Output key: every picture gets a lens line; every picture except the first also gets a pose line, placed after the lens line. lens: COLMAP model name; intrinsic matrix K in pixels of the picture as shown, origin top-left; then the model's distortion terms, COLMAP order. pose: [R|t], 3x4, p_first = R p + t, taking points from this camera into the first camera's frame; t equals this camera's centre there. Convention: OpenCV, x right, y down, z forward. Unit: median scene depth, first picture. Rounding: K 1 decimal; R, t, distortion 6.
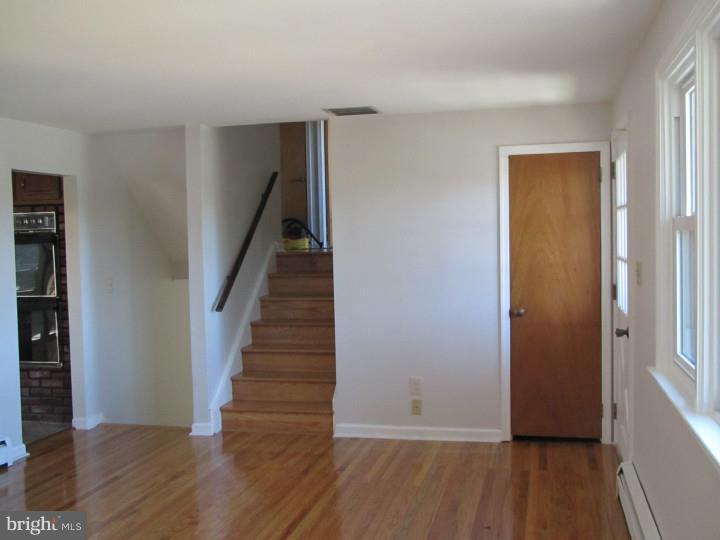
lens RADIAL K [[799.2, 0, 360.0], [0, 799.2, 270.0], [0, 0, 1]] dist [-0.020398, -0.004258]
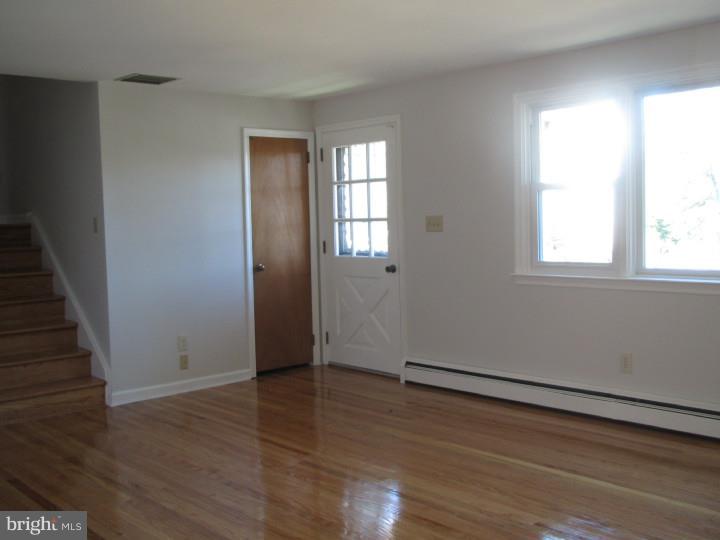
lens RADIAL K [[799.2, 0, 360.0], [0, 799.2, 270.0], [0, 0, 1]] dist [-0.020398, -0.004258]
pose [[0.570088, -0.051182, 0.819988, -0.696223], [0.050004, 0.998369, 0.027551, 0.030327], [-0.820061, 0.025297, 0.571717, 0.190406]]
